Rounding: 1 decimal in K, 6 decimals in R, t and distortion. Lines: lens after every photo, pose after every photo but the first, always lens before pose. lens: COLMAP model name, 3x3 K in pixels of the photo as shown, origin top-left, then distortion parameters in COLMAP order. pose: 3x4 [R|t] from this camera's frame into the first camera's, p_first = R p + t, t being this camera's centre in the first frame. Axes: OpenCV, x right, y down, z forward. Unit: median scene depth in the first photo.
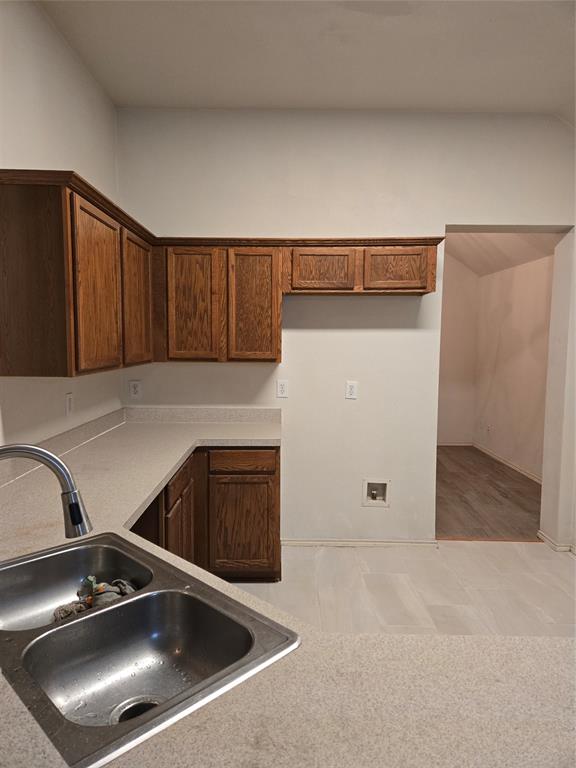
lens RADIAL K [[511.6, 0, 287.3], [0, 511.6, 384.0], [0, 0, 1]] dist [0.081808, -0.065436]
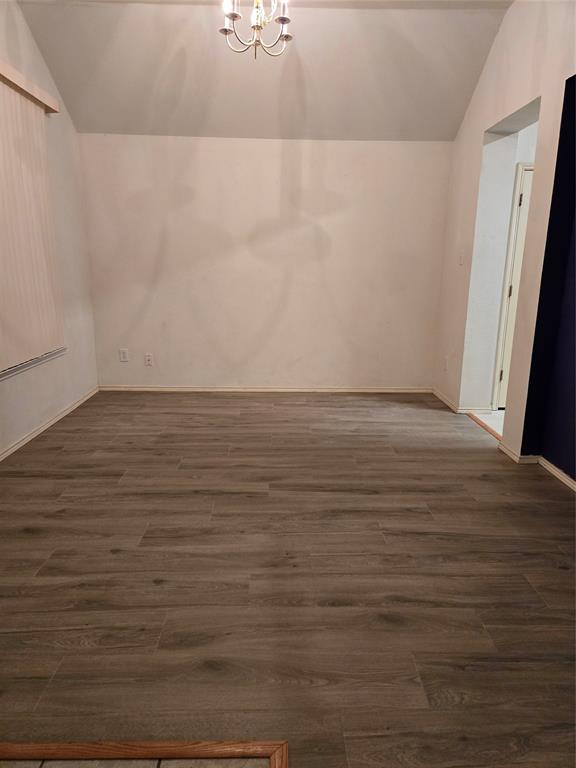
lens RADIAL K [[511.6, 0, 290.8], [0, 511.6, 379.5], [0, 0, 1]] dist [0.081808, -0.065436]
pose [[-0.012582, -0.234857, 0.971949, -0.483080], [0.076134, 0.968979, 0.235125, -0.060911], [-0.997018, 0.076957, 0.005689, 1.084478]]
